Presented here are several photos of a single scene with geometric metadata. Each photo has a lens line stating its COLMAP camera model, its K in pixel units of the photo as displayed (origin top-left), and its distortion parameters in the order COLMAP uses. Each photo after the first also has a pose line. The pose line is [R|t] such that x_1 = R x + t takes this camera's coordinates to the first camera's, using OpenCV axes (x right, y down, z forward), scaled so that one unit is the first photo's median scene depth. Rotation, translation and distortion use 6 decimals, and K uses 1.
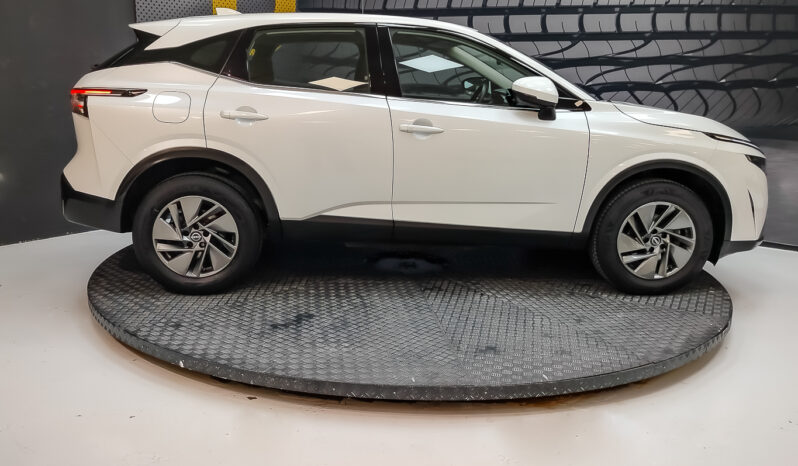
lens RADIAL K [[725.9, 0, 407.7], [0, 725.9, 229.9], [0, 0, 1]] dist [0.040030, 0.000000]
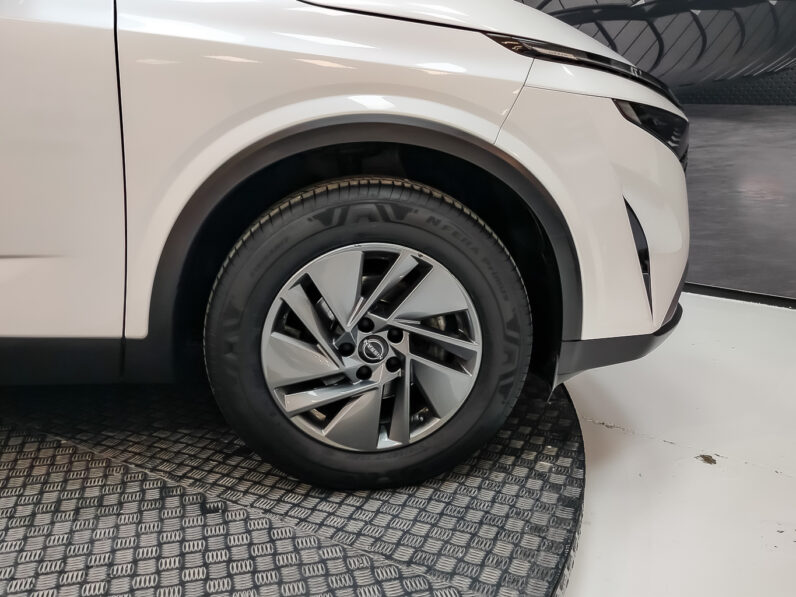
lens RADIAL K [[718.4, 0, 396.2], [0, 718.4, 297.3], [0, 0, 1]] dist [0.082246, -0.083308]
pose [[0.999574, -0.027362, 0.010191, 0.277499], [0.026520, 0.996820, 0.075143, -0.029898], [-0.012215, -0.074841, 0.997121, 0.513073]]
